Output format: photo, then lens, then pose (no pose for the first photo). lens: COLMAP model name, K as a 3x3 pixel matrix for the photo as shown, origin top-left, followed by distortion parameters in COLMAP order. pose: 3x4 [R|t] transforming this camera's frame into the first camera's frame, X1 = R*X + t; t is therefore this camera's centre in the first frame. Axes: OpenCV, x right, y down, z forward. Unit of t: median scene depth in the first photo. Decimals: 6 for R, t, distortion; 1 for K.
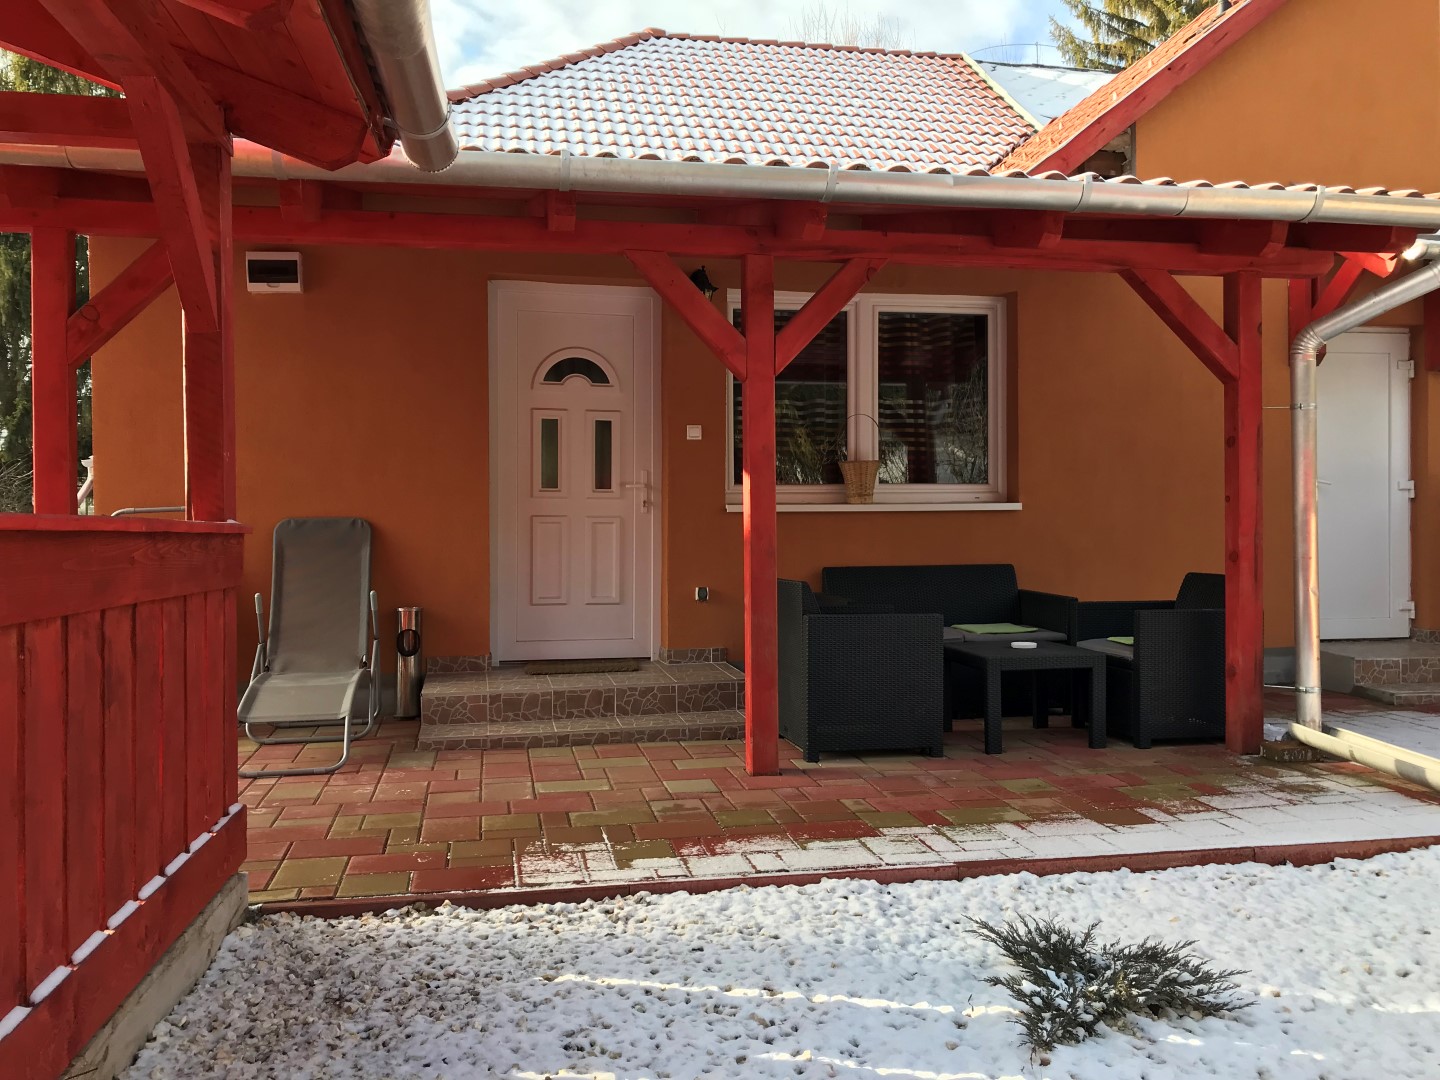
lens RADIAL K [[1189.6, 0, 720.0], [0, 1189.6, 540.0], [0, 0, 1]] dist [0.024475, -0.046802]
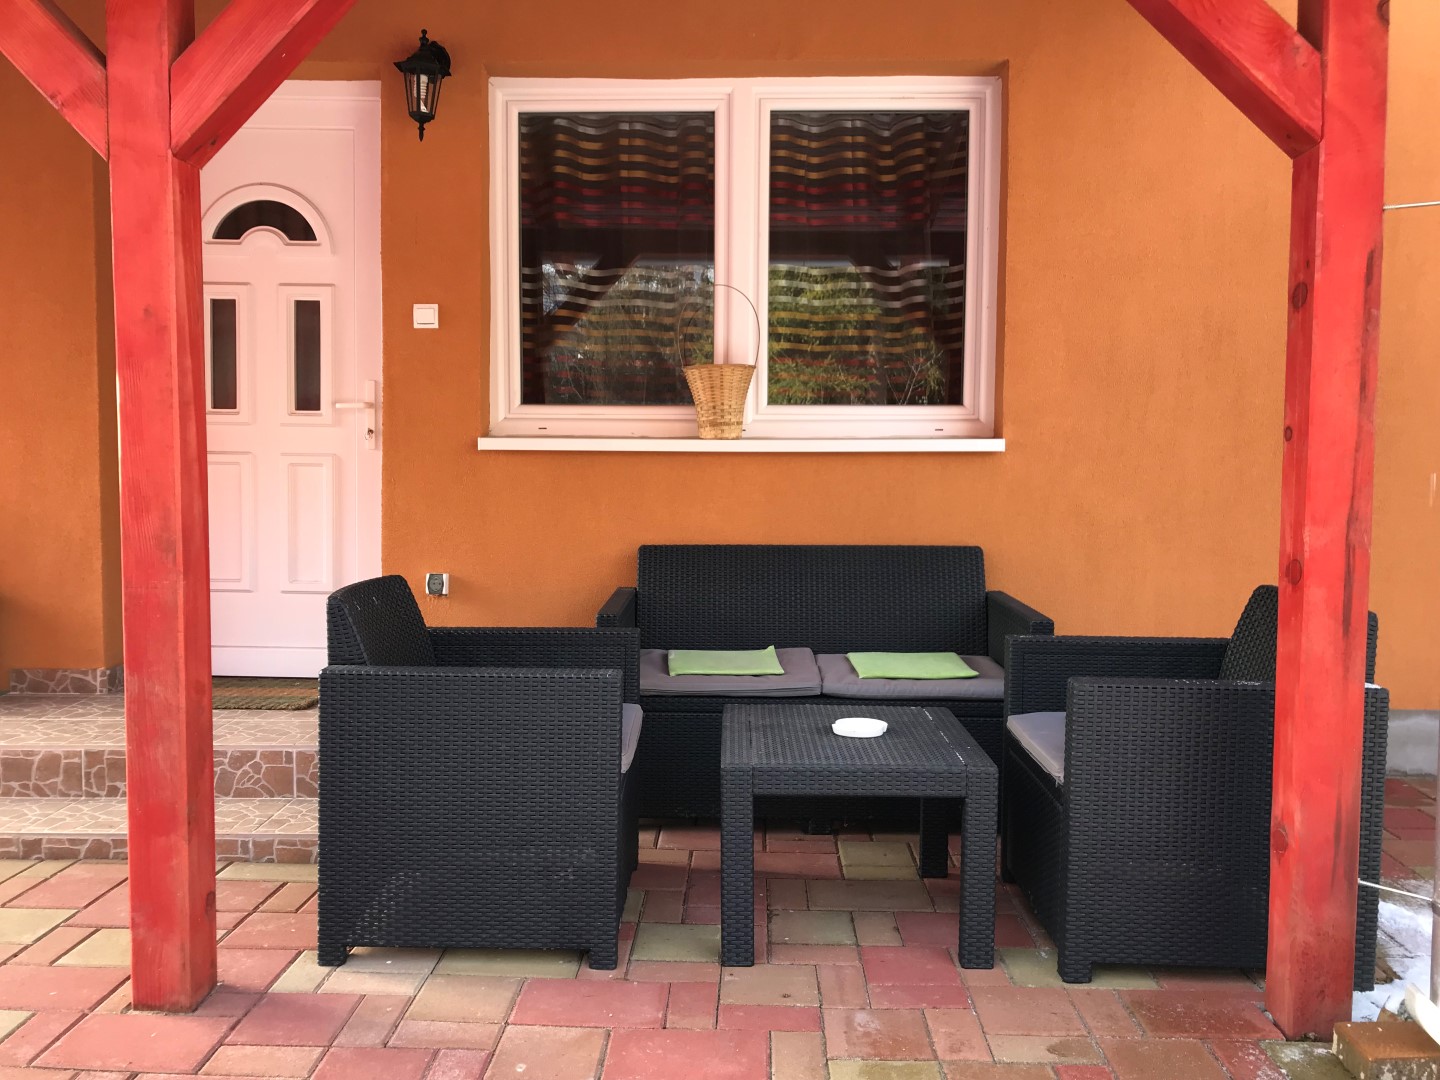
lens RADIAL K [[1189.6, 0, 720.0], [0, 1189.6, 540.0], [0, 0, 1]] dist [0.024475, -0.046802]
pose [[0.975739, 0.028143, -0.217120, 0.257601], [-0.015953, 0.998207, 0.057692, -0.014498], [0.218354, -0.052829, 0.974439, 0.435111]]
